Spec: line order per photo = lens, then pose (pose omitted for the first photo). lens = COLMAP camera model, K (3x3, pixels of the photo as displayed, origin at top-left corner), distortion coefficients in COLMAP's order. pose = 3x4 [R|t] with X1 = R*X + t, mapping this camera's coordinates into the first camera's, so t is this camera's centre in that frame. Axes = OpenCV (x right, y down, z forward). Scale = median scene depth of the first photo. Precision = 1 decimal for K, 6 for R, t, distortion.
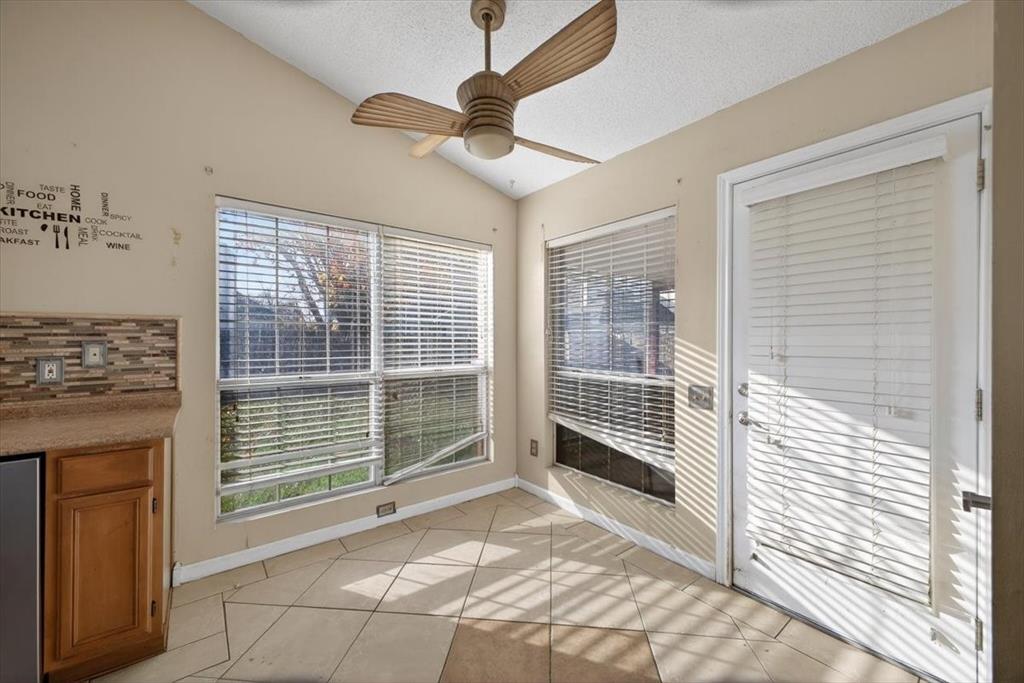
lens RADIAL K [[404.5, 0, 510.7], [0, 404.5, 340.4], [0, 0, 1]] dist [0.023112, -0.002472]
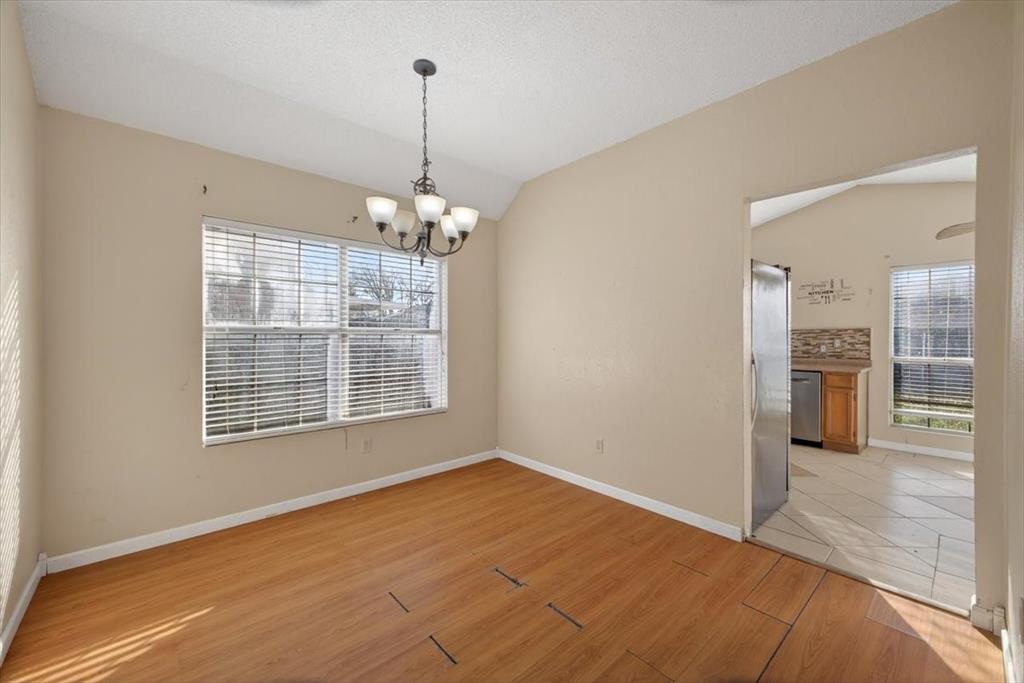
lens RADIAL K [[404.5, 0, 514.6], [0, 404.5, 339.0], [0, 0, 1]] dist [0.023112, -0.002472]
pose [[0.080659, 0.003414, -0.996736, 1.390927], [-0.003903, 0.999988, 0.003109, 0.008806], [0.996734, 0.003639, 0.080671, -1.226164]]
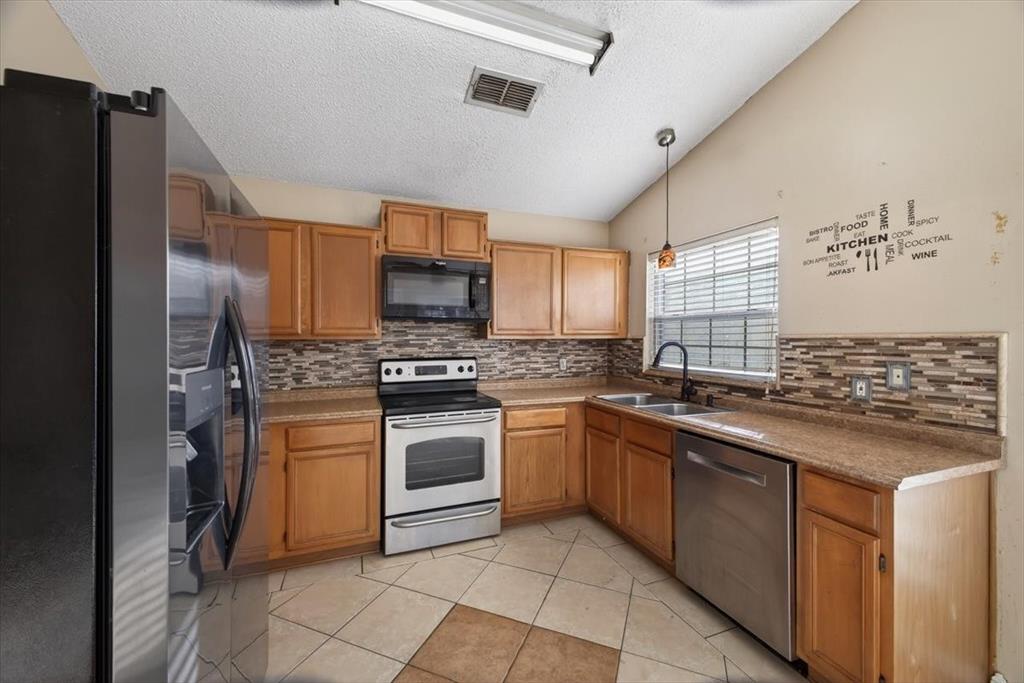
lens RADIAL K [[404.5, 0, 512.2], [0, 404.5, 337.5], [0, 0, 1]] dist [0.023112, -0.002472]
pose [[-0.268386, 0.002438, -0.963308, 0.136022], [0.001094, 0.999997, 0.002226, -0.057704], [0.963311, -0.000457, -0.268388, 0.405003]]
